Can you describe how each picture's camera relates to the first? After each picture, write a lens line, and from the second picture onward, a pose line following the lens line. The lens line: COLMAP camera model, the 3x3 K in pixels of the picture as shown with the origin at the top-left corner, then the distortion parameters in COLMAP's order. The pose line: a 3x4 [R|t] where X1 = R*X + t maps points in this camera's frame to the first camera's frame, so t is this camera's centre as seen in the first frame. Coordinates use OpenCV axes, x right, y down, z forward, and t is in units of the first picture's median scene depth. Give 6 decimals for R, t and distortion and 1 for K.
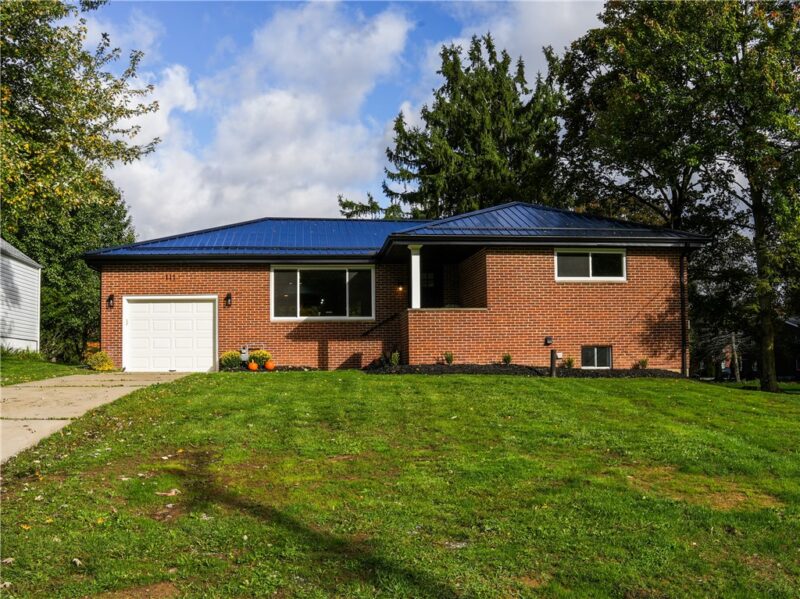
lens RADIAL K [[766.0, 0, 400.0], [0, 766.0, 299.5], [0, 0, 1]] dist [-0.180907, -0.002336]
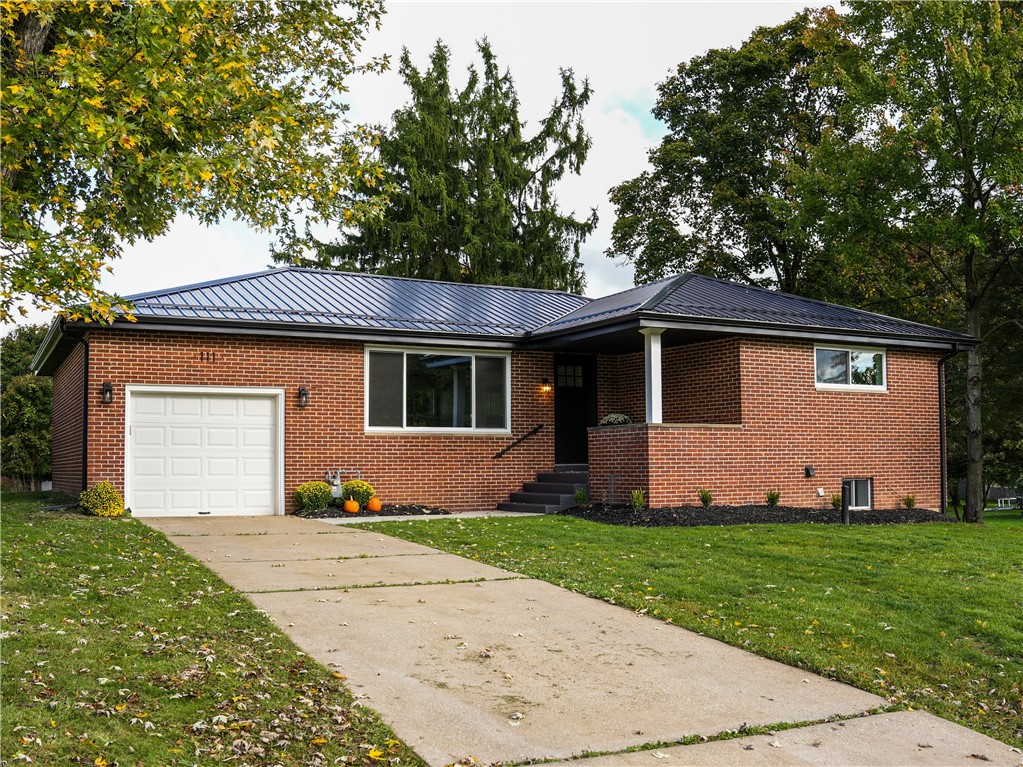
lens RADIAL K [[979.5, 0, 511.5], [0, 979.5, 383.5], [0, 0, 1]] dist [-0.180907, -0.002336]
pose [[0.948510, 0.036533, 0.314633, -0.322029], [-0.034352, 0.999332, -0.012474, -0.007035], [-0.314879, 0.001023, 0.949131, 0.205393]]
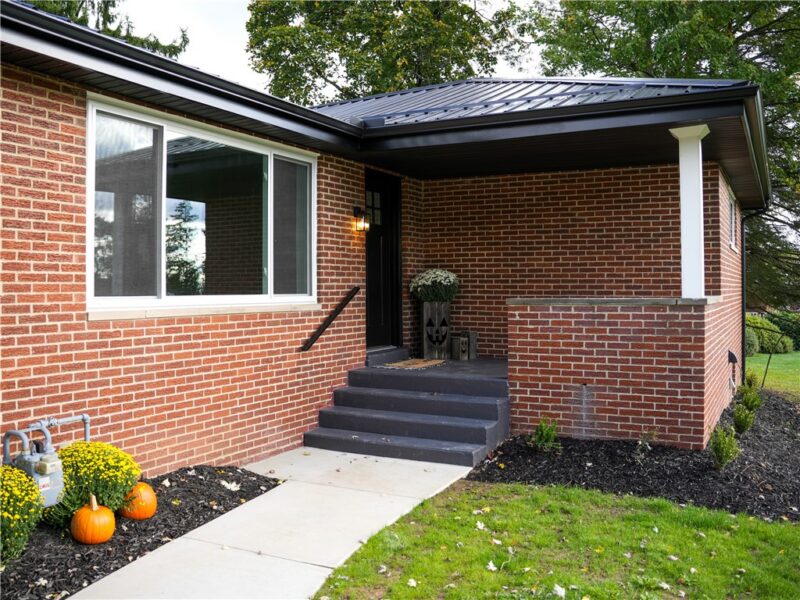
lens RADIAL K [[724.5, 0, 373.3], [0, 724.5, 322.8], [0, 0, 1]] dist [-0.164315, 0.127888]
pose [[0.654864, -0.017365, 0.755547, -0.295269], [-0.065770, 0.994633, 0.079866, 0.006363], [-0.752879, -0.101994, 0.650208, 0.805823]]
